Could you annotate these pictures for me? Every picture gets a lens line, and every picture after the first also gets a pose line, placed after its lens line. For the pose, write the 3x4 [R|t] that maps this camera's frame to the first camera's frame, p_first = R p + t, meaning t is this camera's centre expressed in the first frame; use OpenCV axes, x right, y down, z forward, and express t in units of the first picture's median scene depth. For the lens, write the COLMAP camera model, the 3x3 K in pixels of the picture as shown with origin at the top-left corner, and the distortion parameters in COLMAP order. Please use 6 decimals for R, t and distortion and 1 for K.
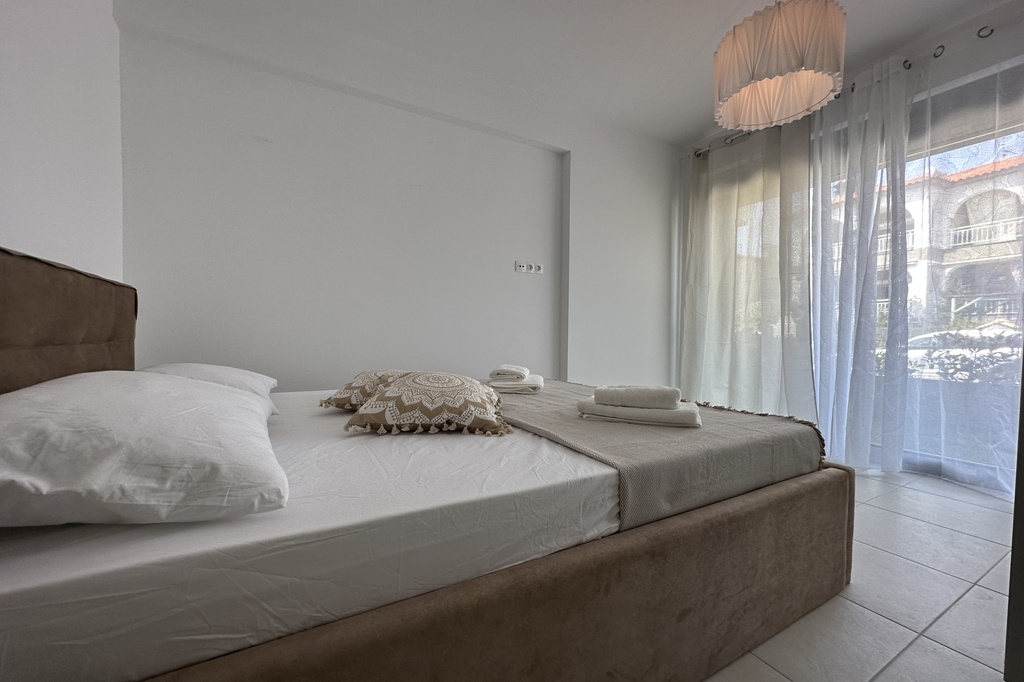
lens RADIAL K [[408.8, 0, 512.5], [0, 408.8, 337.7], [0, 0, 1]] dist [-0.004244, 0.001204]
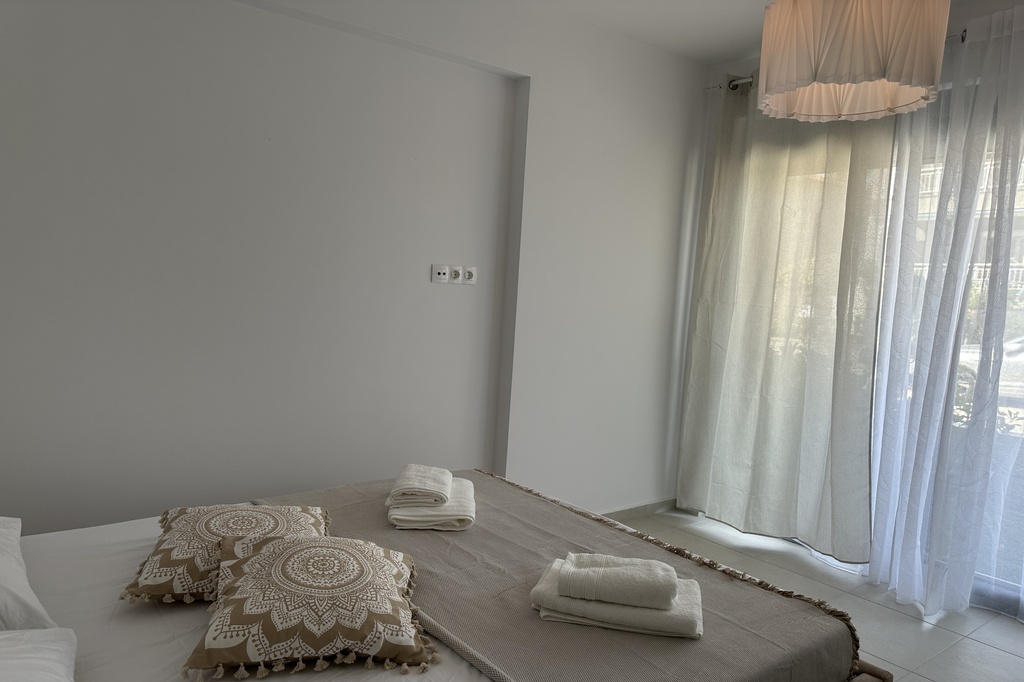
lens RADIAL K [[720.4, 0, 516.3], [0, 720.4, 348.6], [0, 0, 1]] dist [0.055401, -0.072314]
pose [[0.986729, 0.031864, 0.159221, -0.061424], [-0.045931, 0.995282, 0.085459, -0.294540], [-0.155746, -0.091638, 0.983537, -0.123624]]
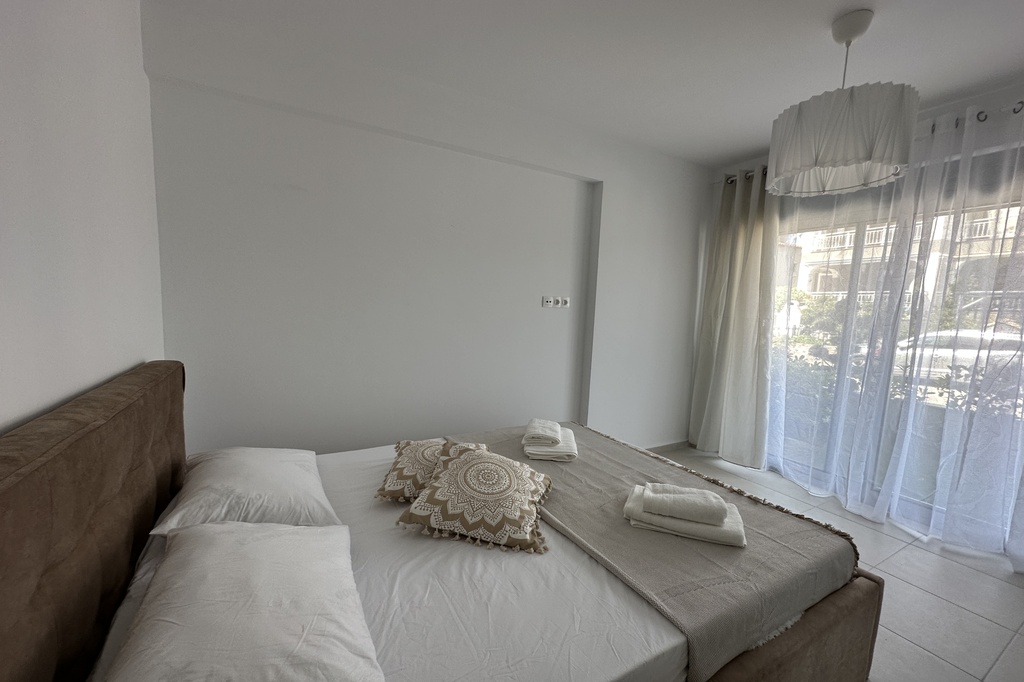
lens RADIAL K [[408.8, 0, 511.4], [0, 408.8, 345.6], [0, 0, 1]] dist [-0.004244, 0.001204]
pose [[0.999505, 0.031310, 0.003203, -0.125431], [-0.031472, 0.995263, 0.091983, -0.289547], [-0.000307, -0.092039, 0.995755, 0.002383]]
